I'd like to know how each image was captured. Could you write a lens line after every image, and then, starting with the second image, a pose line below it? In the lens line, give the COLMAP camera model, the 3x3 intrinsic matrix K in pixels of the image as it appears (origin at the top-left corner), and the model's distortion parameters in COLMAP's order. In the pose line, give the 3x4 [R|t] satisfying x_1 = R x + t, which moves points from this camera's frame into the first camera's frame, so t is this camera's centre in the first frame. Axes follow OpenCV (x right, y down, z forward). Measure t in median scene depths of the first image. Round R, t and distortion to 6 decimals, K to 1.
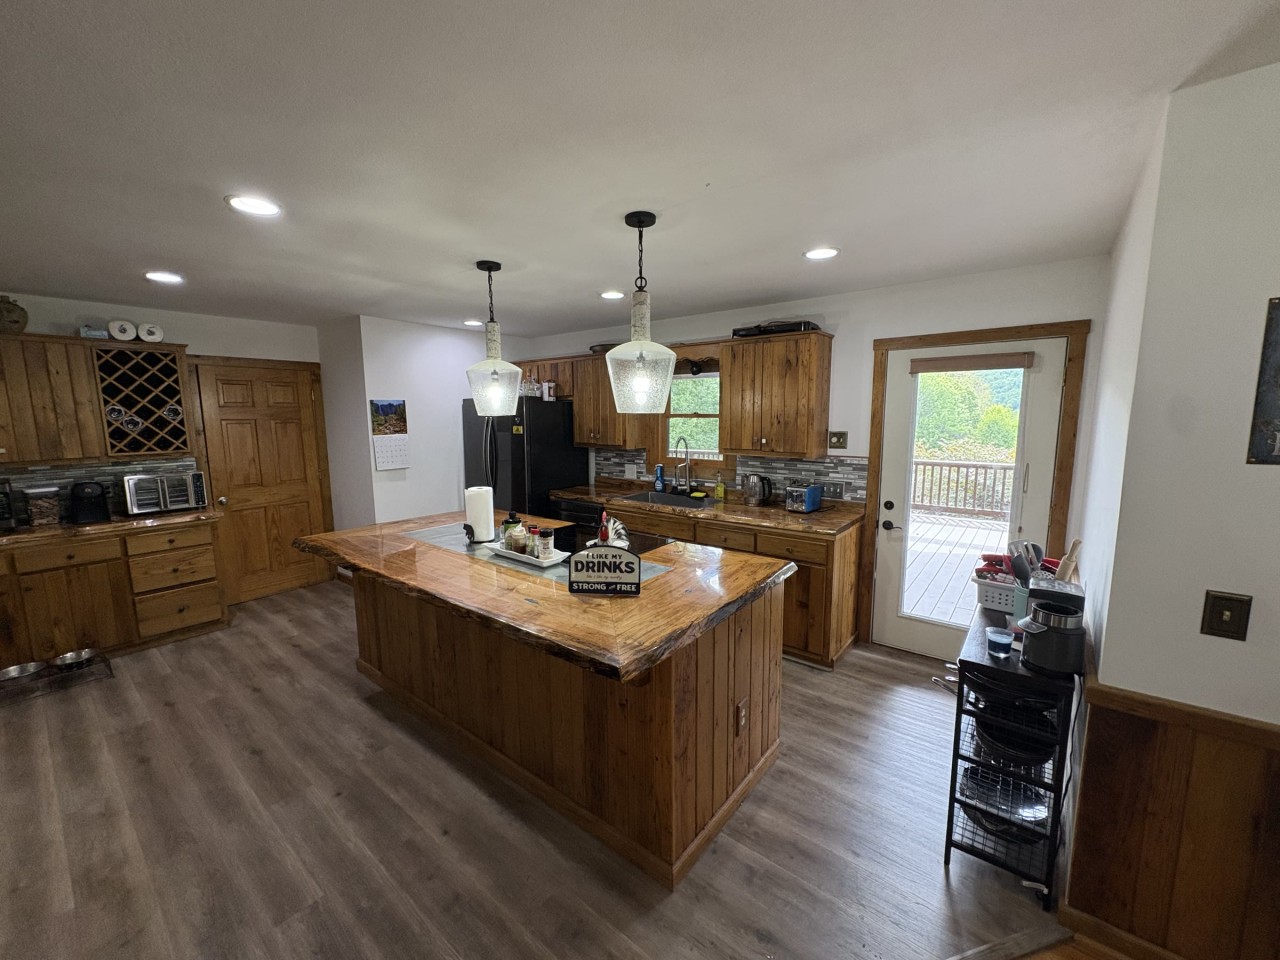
lens RADIAL K [[508.4, 0, 638.4], [0, 508.4, 481.6], [0, 0, 1]] dist [-0.000003, 0.000162]
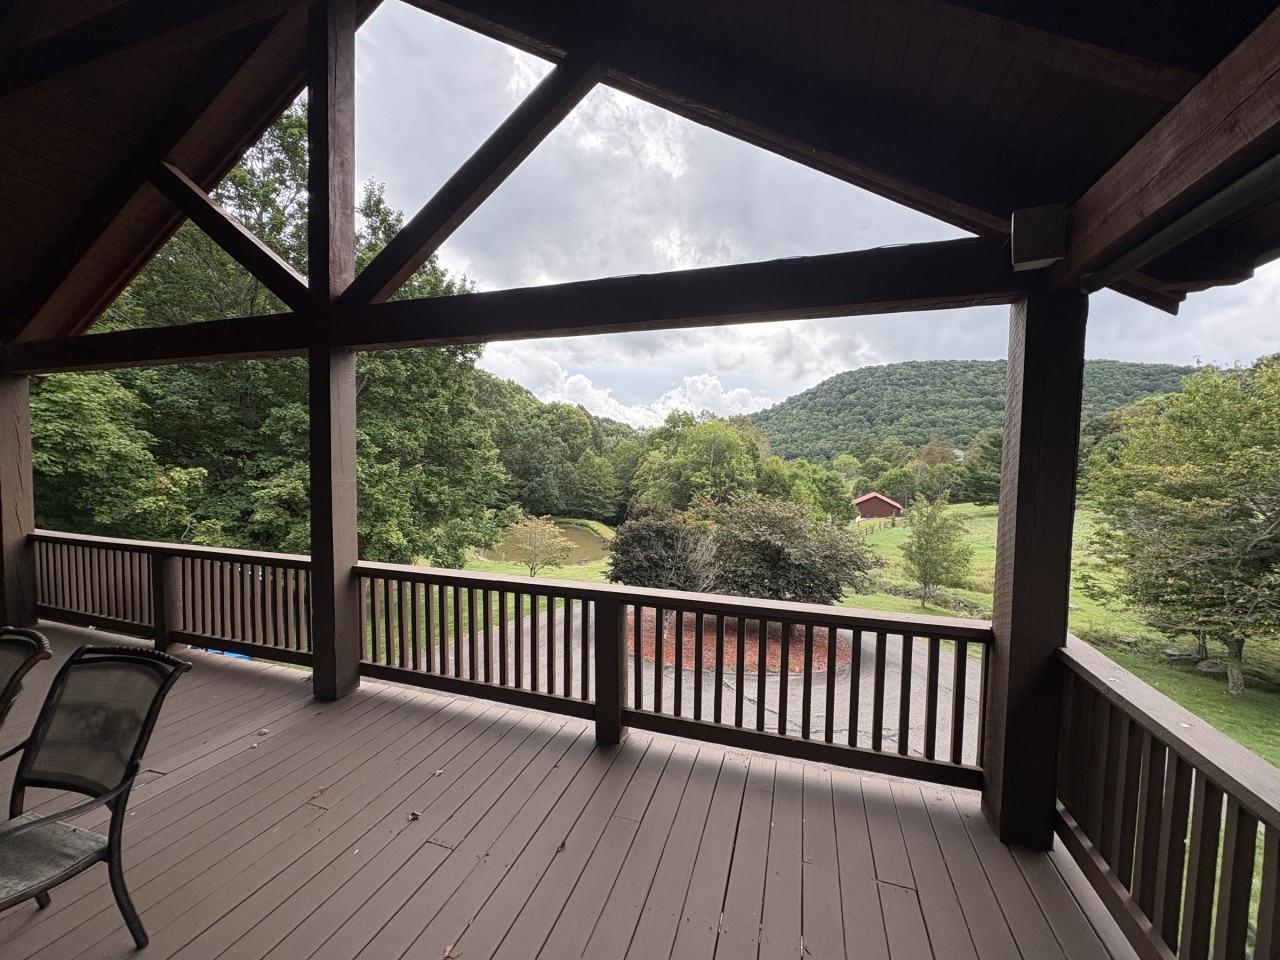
lens RADIAL K [[508.4, 0, 638.4], [0, 508.4, 481.6], [0, 0, 1]] dist [-0.000003, 0.000162]
pose [[0.936688, 0.005155, 0.350127, 0.735221], [0.026330, 0.996024, -0.085104, -0.179207], [-0.349174, 0.088935, 0.932828, 1.342413]]
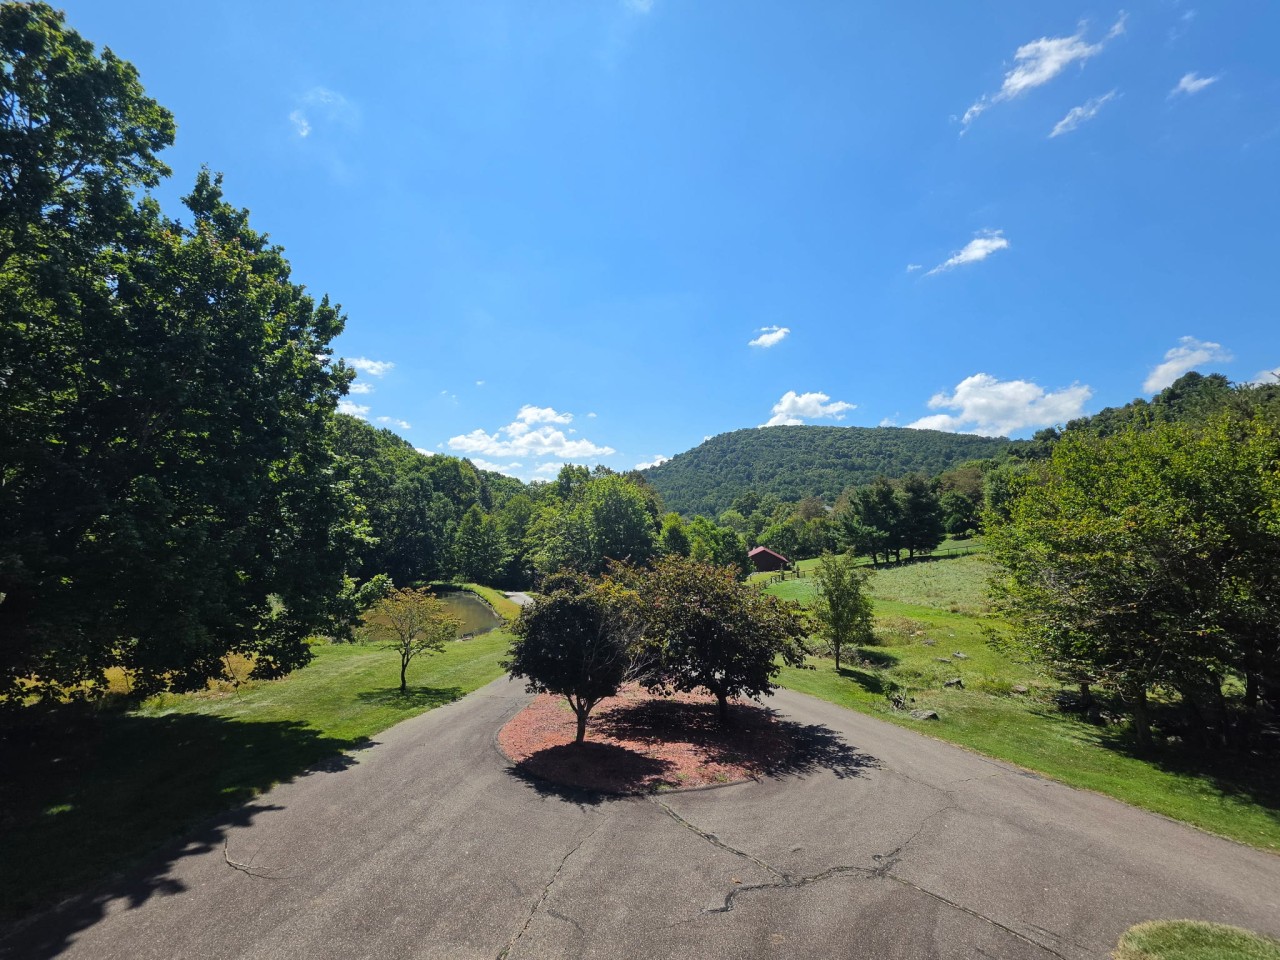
lens RADIAL K [[508.4, 0, 638.4], [0, 508.4, 481.6], [0, 0, 1]] dist [-0.000003, 0.000162]
pose [[0.838730, 0.051260, 0.542129, 0.745447], [0.059160, 0.981089, -0.184292, -0.191517], [-0.541324, 0.186644, 0.819837, 1.417707]]
